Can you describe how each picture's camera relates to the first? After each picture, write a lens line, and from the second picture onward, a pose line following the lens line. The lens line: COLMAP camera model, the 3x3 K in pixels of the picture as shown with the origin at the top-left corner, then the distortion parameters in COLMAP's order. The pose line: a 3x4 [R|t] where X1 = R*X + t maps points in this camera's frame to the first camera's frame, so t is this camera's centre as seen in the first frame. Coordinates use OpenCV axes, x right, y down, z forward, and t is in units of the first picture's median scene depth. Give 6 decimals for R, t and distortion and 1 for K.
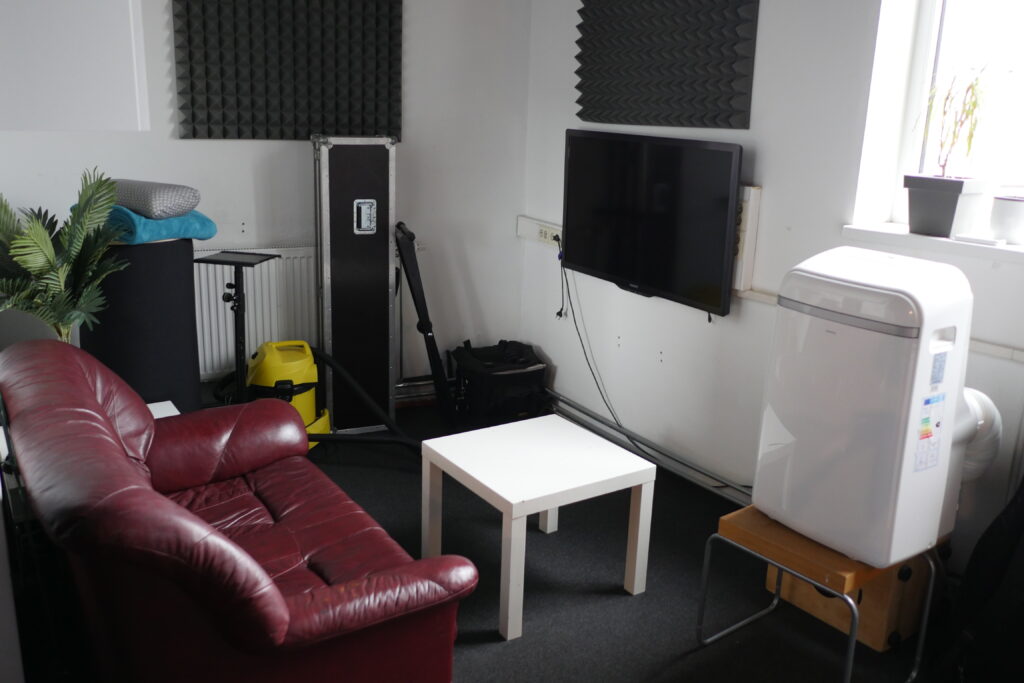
lens RADIAL K [[901.8, 0, 513.3], [0, 901.8, 340.0], [0, 0, 1]] dist [-0.018907, 0.012760]
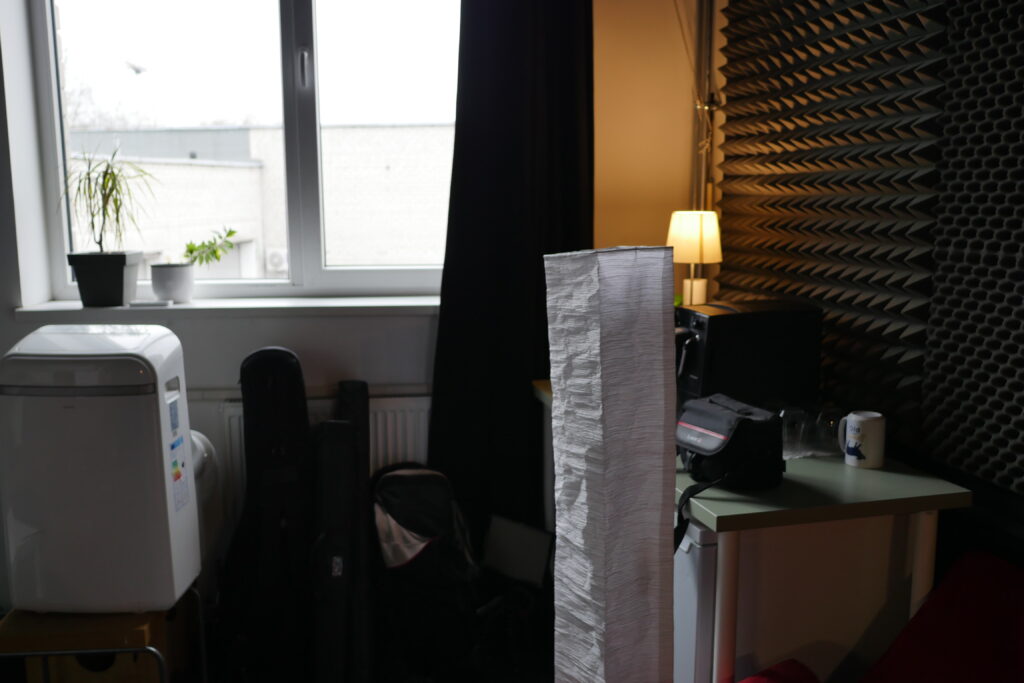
lens RADIAL K [[868.3, 0, 510.8], [0, 868.3, 330.8], [0, 0, 1]] dist [-0.007294, -0.000451]
pose [[0.580532, -0.160514, 0.798260, -0.120569], [0.232936, 0.972142, 0.026076, -0.001468], [-0.780207, 0.170806, 0.601749, -0.003000]]
